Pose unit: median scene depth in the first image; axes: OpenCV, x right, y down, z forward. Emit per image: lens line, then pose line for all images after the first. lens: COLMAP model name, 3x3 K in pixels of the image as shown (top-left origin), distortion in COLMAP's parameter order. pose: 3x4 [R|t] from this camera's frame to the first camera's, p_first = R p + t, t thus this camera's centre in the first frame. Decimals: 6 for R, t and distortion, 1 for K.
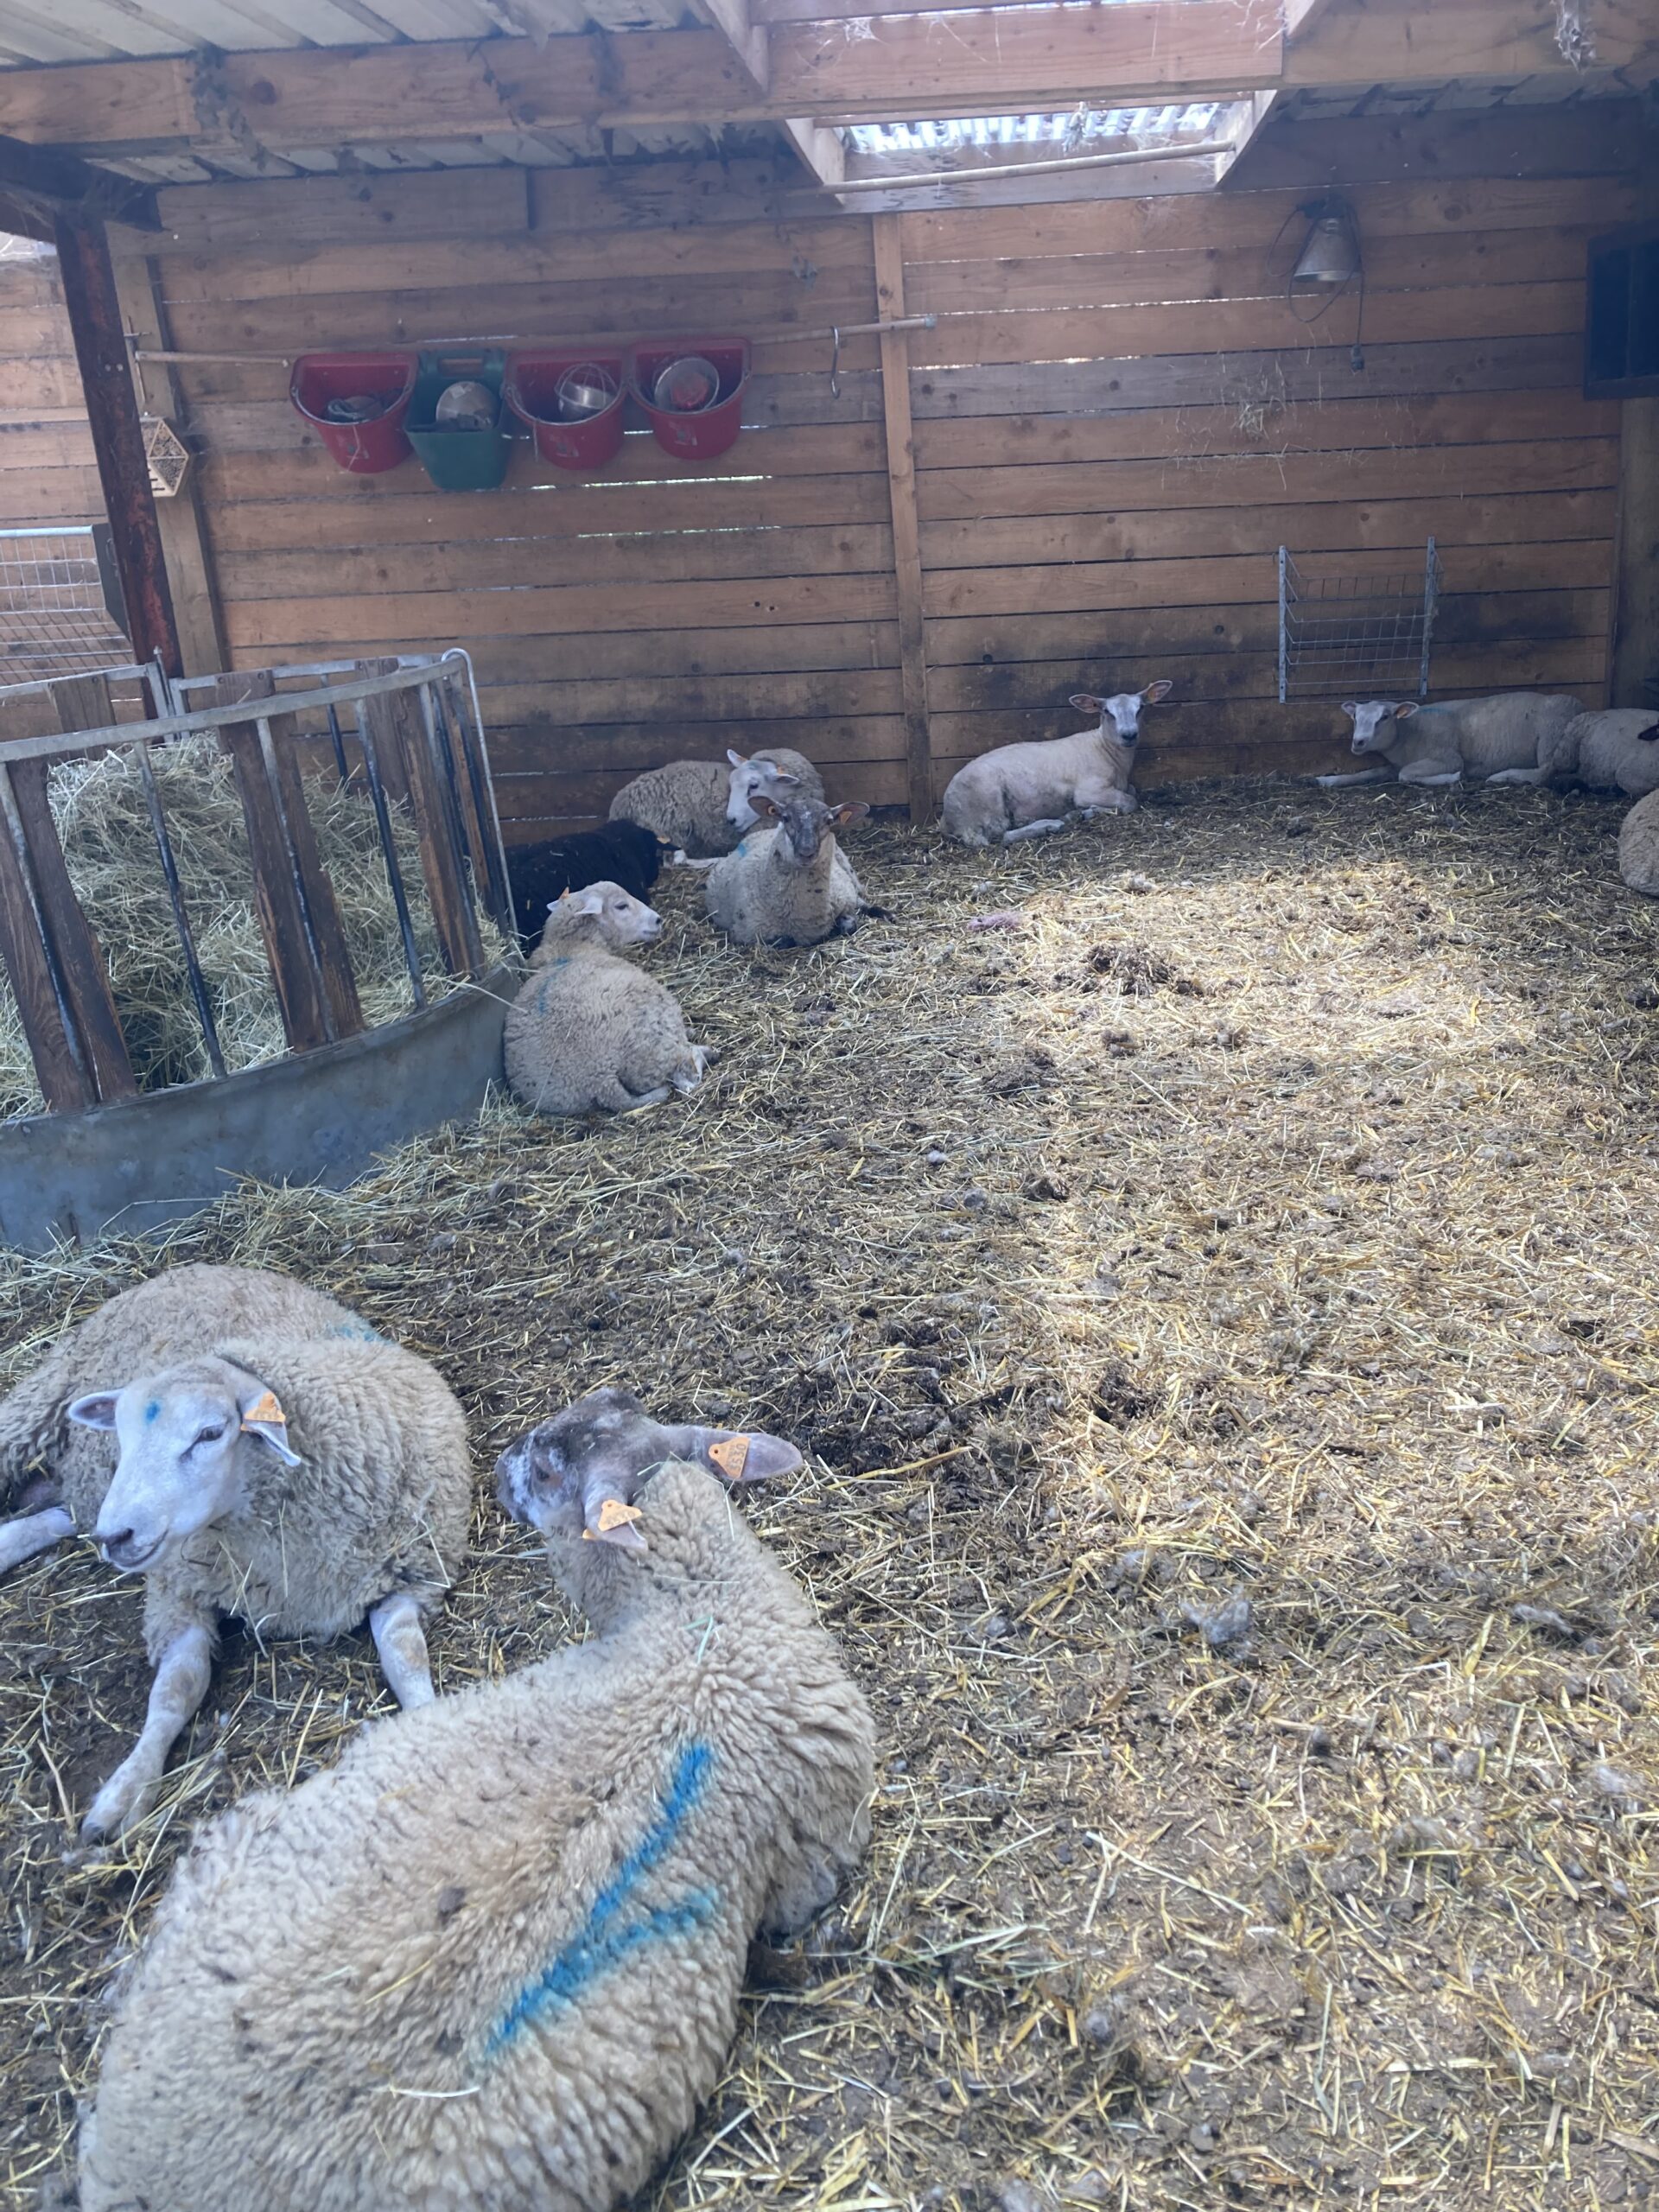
lens RADIAL K [[1812.0, 0, 829.5], [0, 1812.0, 1106.0], [0, 0, 1]] dist [-0.008104, 0.016739]
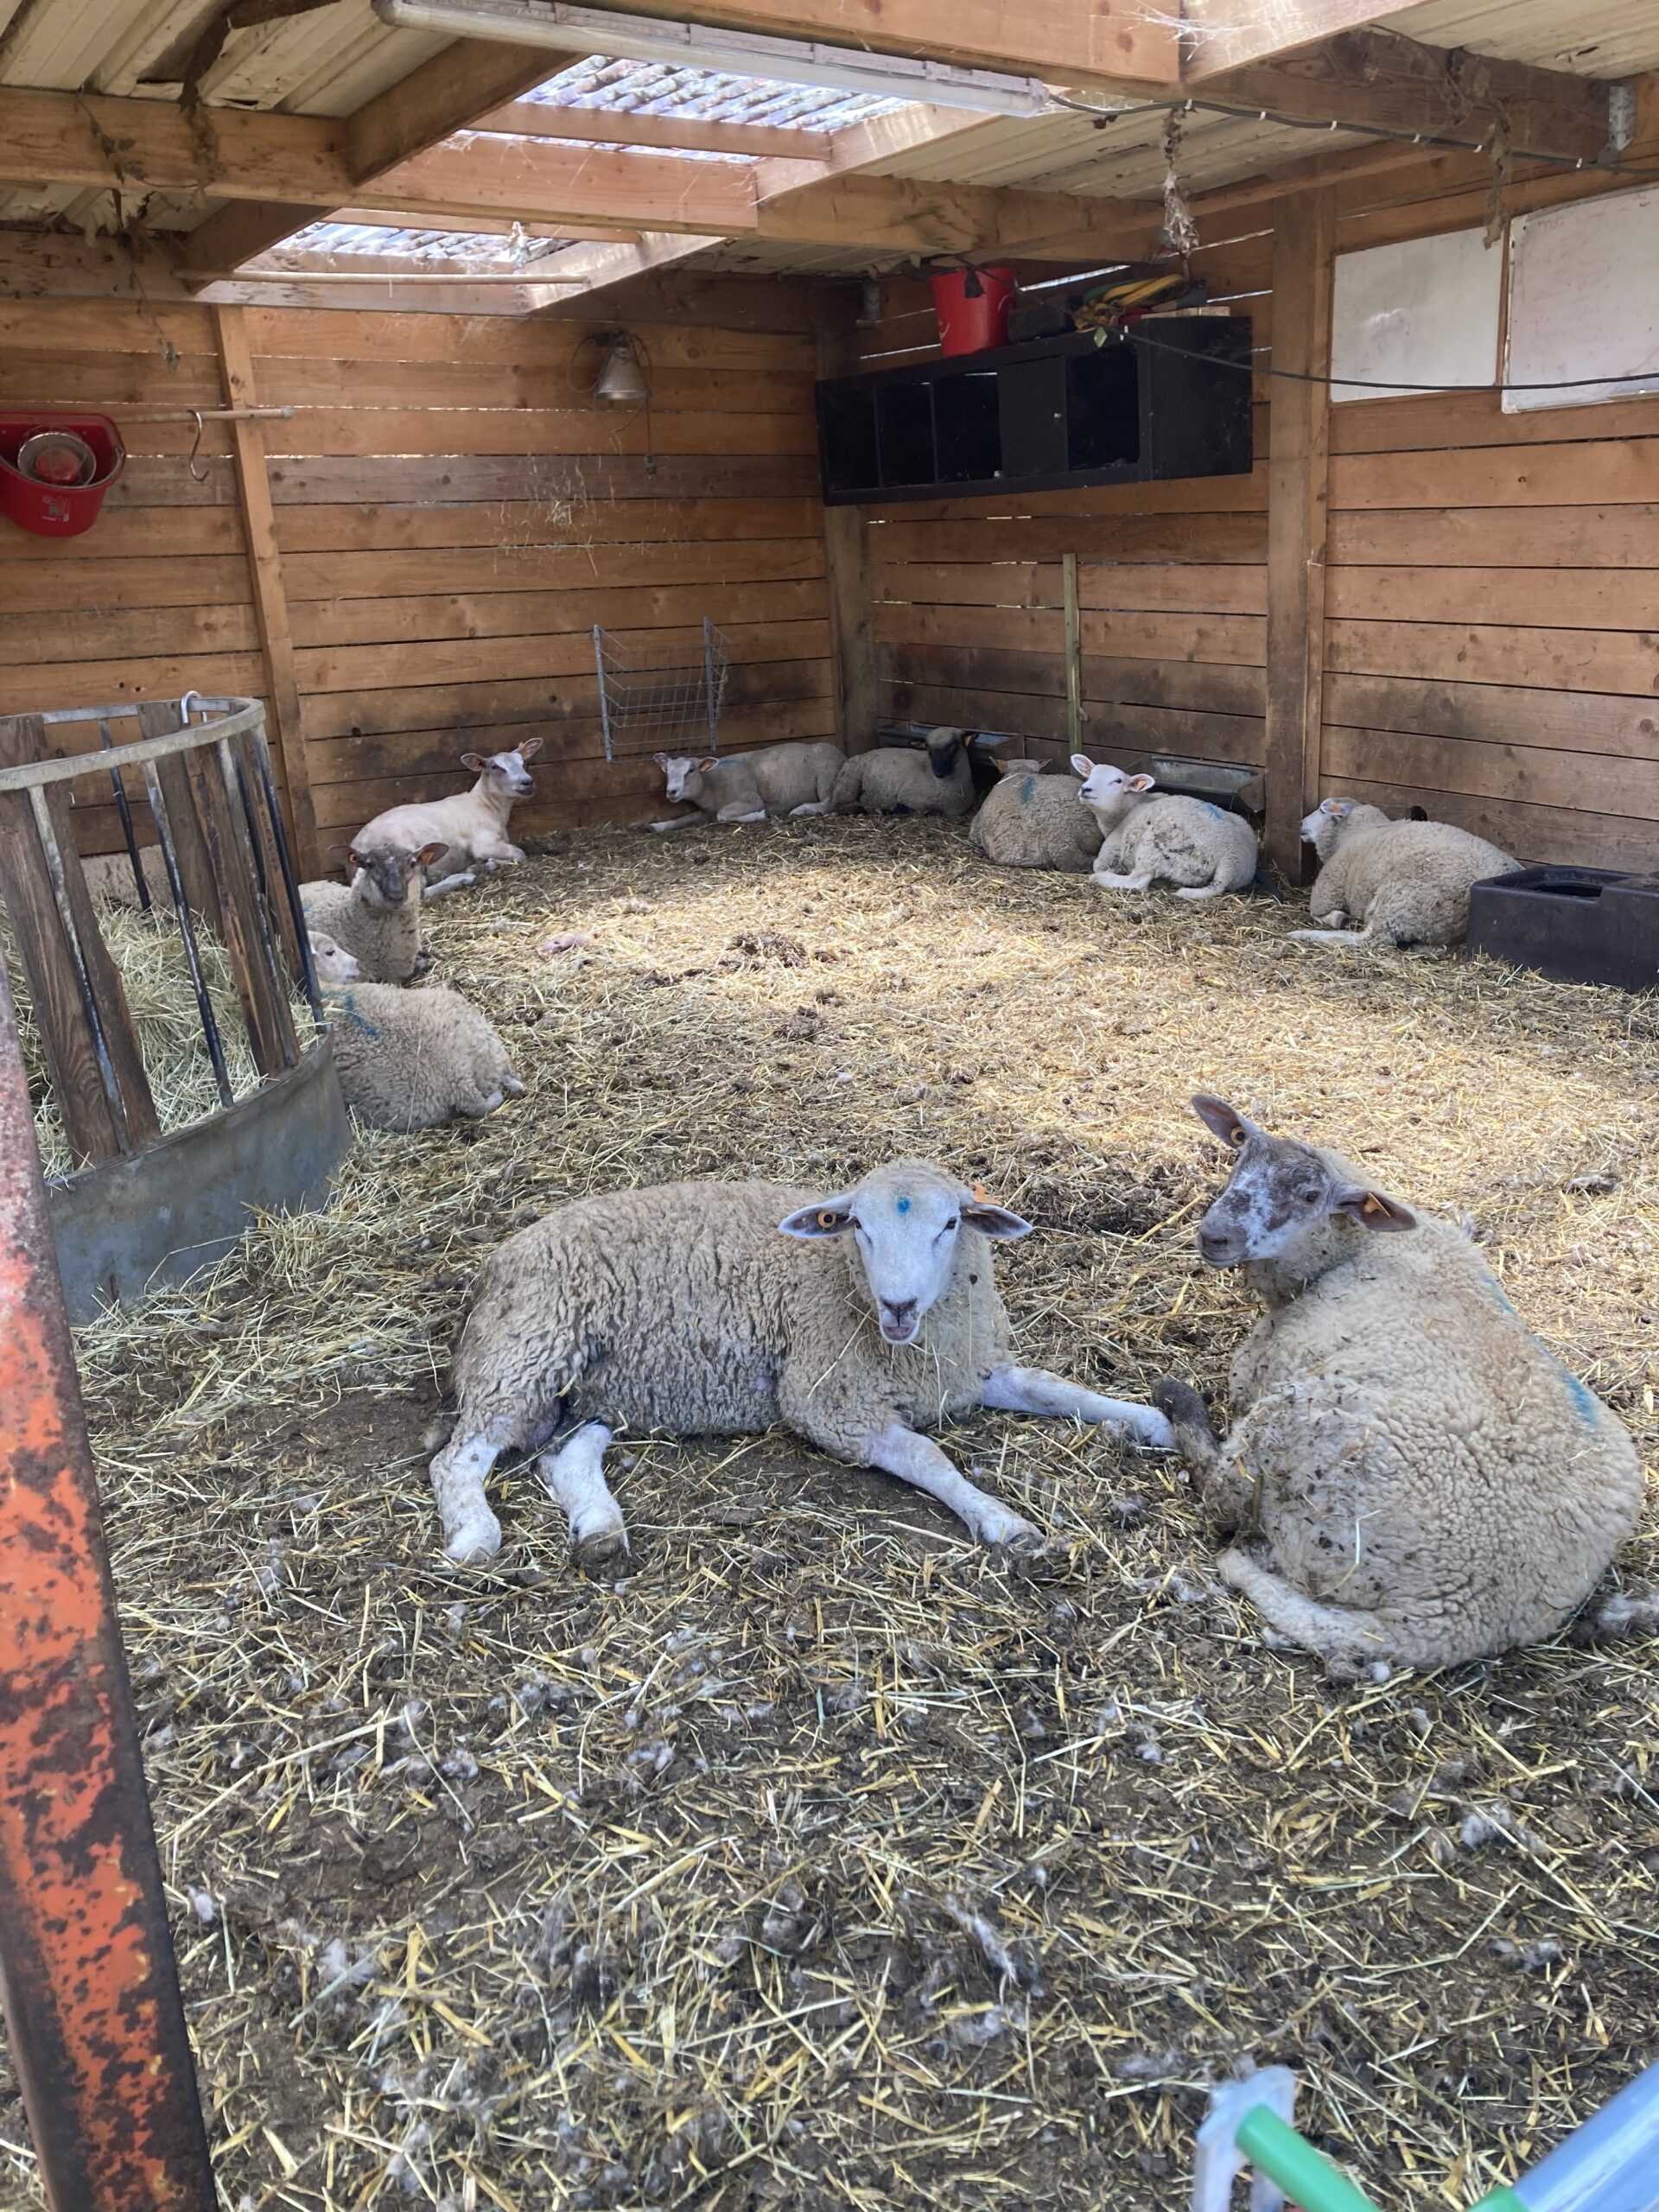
lens RADIAL K [[1812.0, 0, 829.5], [0, 1812.0, 1106.0], [0, 0, 1]] dist [-0.008104, 0.016739]
pose [[0.815559, -0.149726, 0.558968, -0.319728], [0.188482, 0.982004, -0.011963, 0.030623], [-0.547118, 0.115112, 0.829103, 0.007439]]
